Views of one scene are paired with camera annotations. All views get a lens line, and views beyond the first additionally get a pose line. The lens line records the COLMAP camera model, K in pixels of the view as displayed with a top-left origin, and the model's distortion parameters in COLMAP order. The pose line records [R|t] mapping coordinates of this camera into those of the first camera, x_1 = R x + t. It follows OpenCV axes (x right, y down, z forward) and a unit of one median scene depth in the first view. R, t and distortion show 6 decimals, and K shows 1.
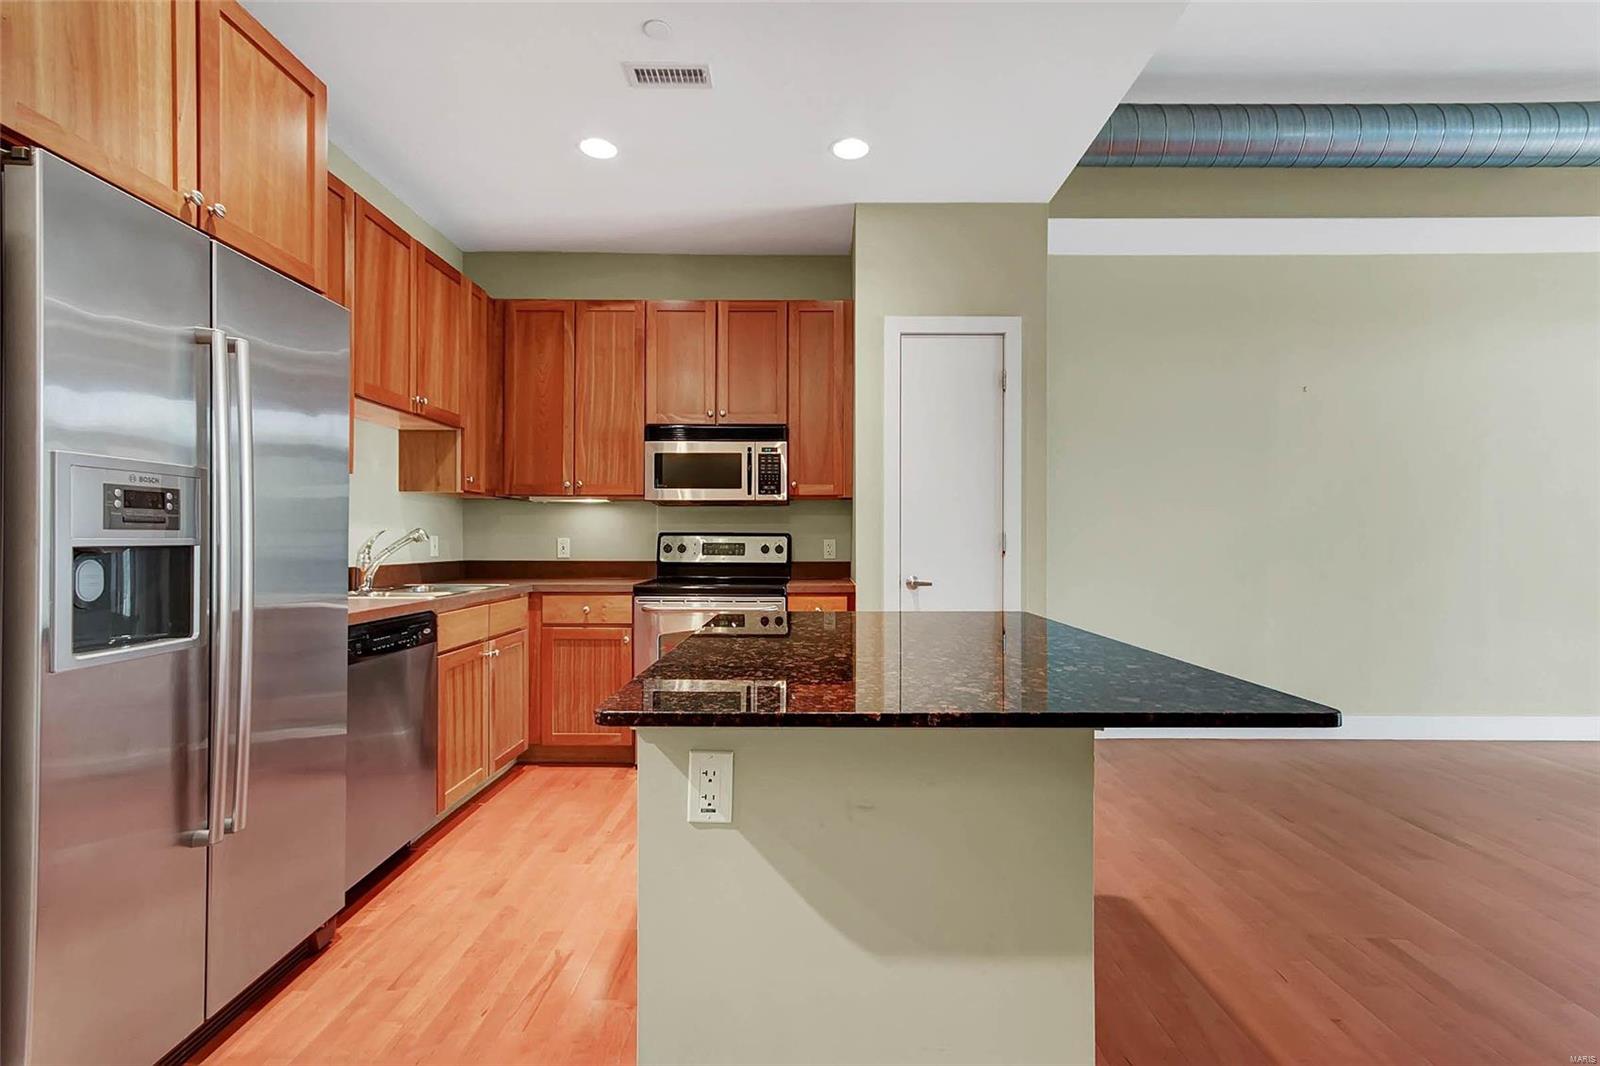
lens RADIAL K [[712.1, 0, 827.6], [0, 712.1, 540.3], [0, 0, 1]] dist [0.003153, 0.000152]
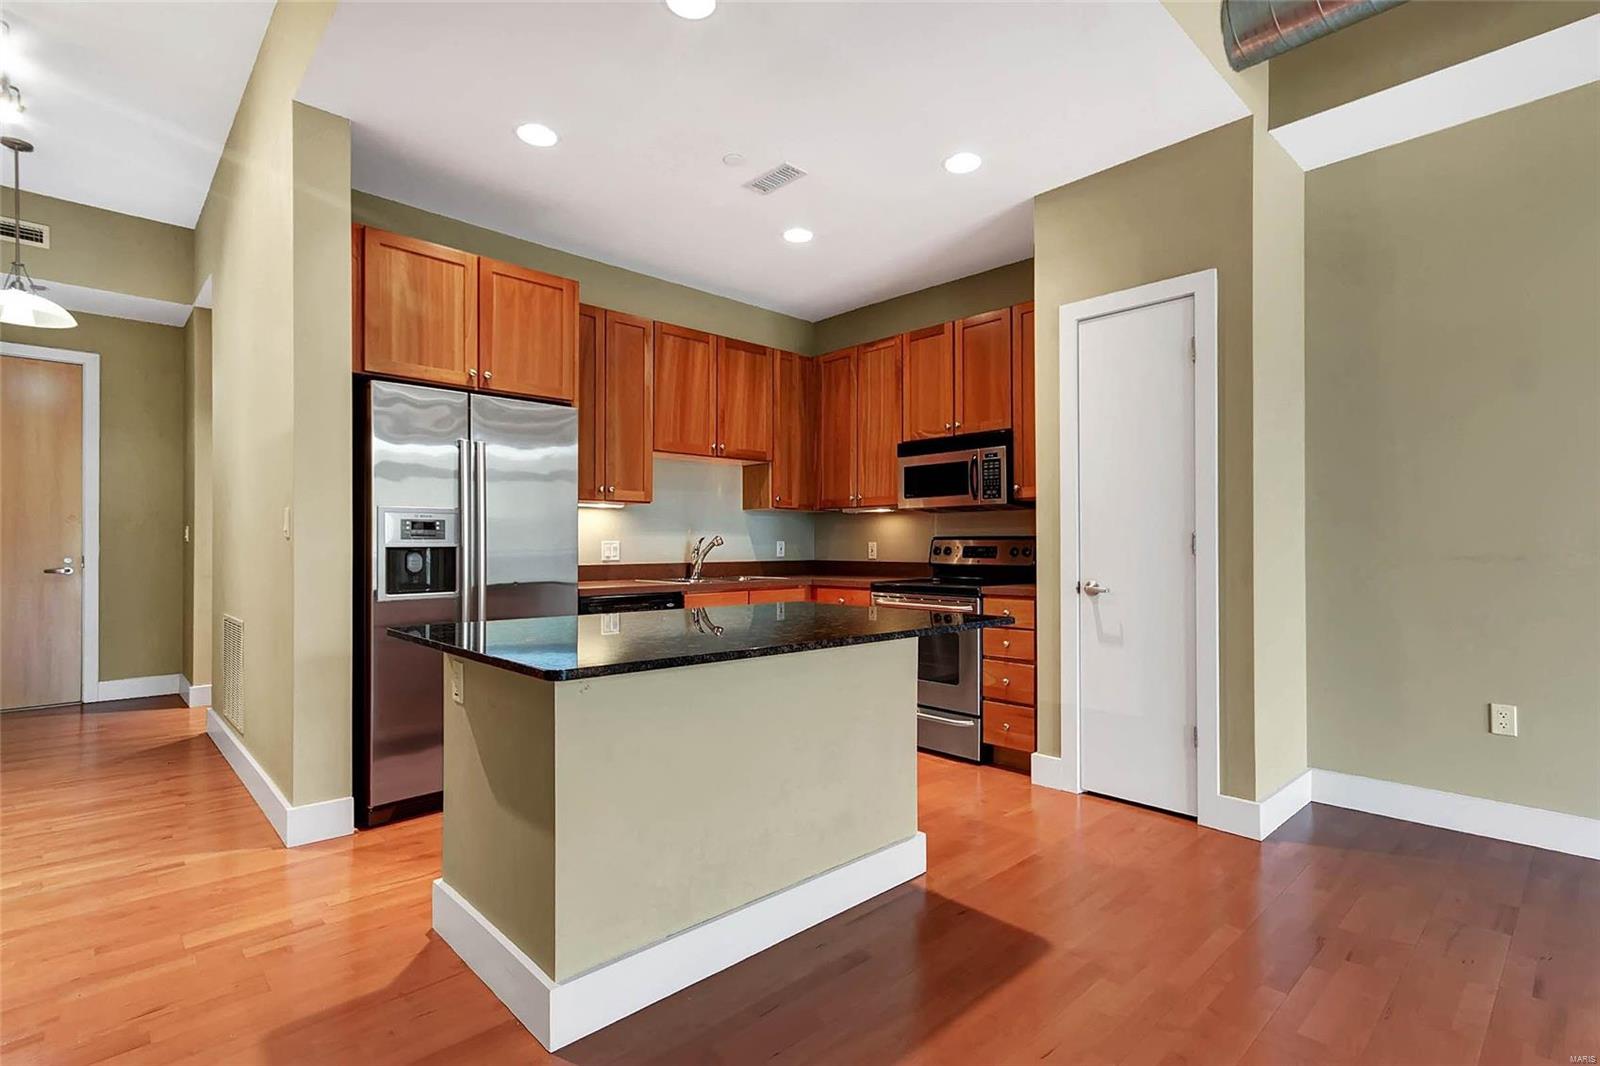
lens RADIAL K [[712.1, 0, 827.6], [0, 712.1, 540.3], [0, 0, 1]] dist [0.003153, 0.000152]
pose [[0.723746, -0.008100, -0.690019, 0.486443], [0.003696, 0.999962, -0.007861, 0.003097], [0.690057, 0.003139, 0.723749, 0.097529]]
